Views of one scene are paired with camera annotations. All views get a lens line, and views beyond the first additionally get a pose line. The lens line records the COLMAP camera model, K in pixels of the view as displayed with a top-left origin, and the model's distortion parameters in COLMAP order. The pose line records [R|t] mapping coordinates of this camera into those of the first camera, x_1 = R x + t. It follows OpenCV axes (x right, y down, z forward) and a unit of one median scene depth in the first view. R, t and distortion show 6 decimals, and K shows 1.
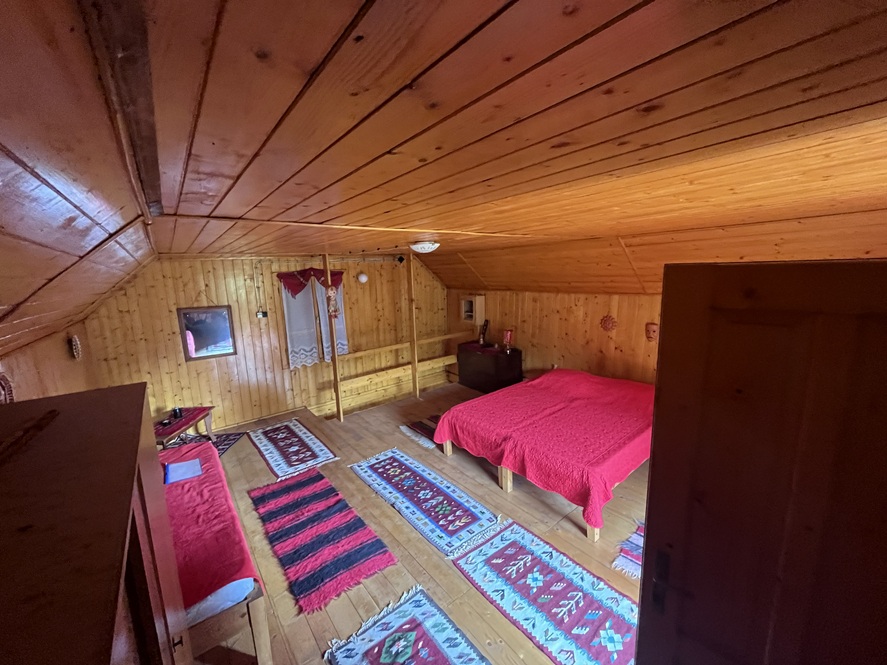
lens RADIAL K [[358.0, 0, 442.2], [0, 358.0, 331.5], [0, 0, 1]] dist [-0.003570, -0.000406]
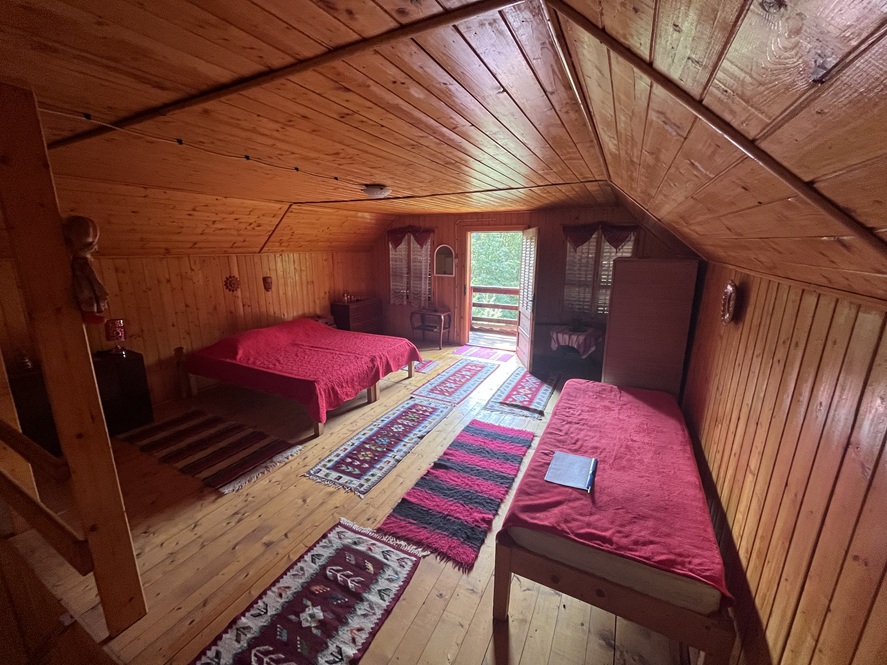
lens RADIAL K [[358.0, 0, 442.2], [0, 358.0, 331.5], [0, 0, 1]] dist [-0.003570, -0.000406]
pose [[-0.423748, -0.171959, 0.889307, -0.882226], [0.164948, 0.950747, 0.262436, -0.074645], [-0.890634, 0.257896, -0.374513, 1.048103]]
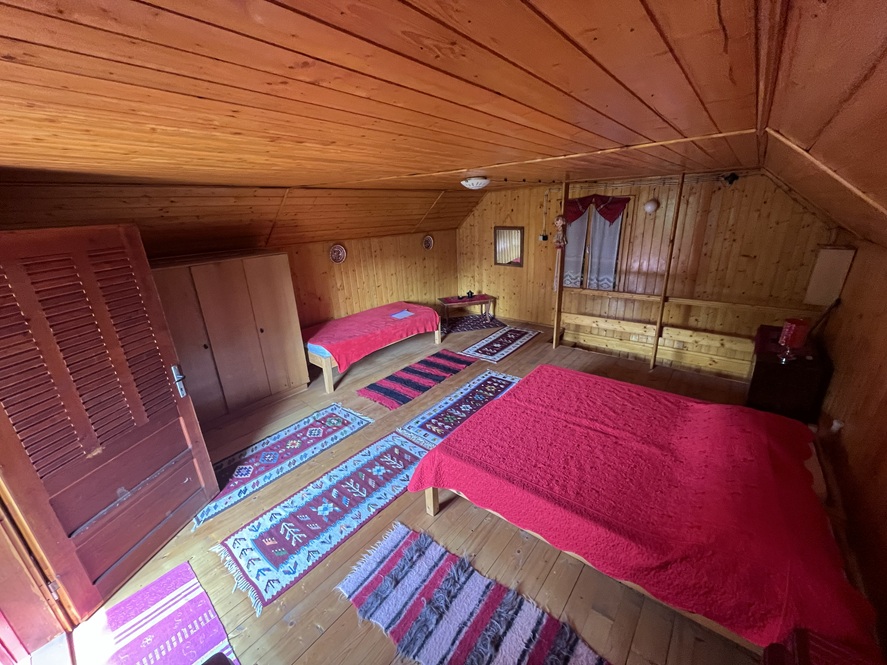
lens RADIAL K [[358.0, 0, 442.2], [0, 358.0, 331.5], [0, 0, 1]] dist [-0.003570, -0.000406]
pose [[0.219719, 0.349037, -0.910987, 0.790962], [-0.136787, 0.935603, 0.325477, -0.127546], [0.965926, 0.053098, 0.253313, 0.533054]]
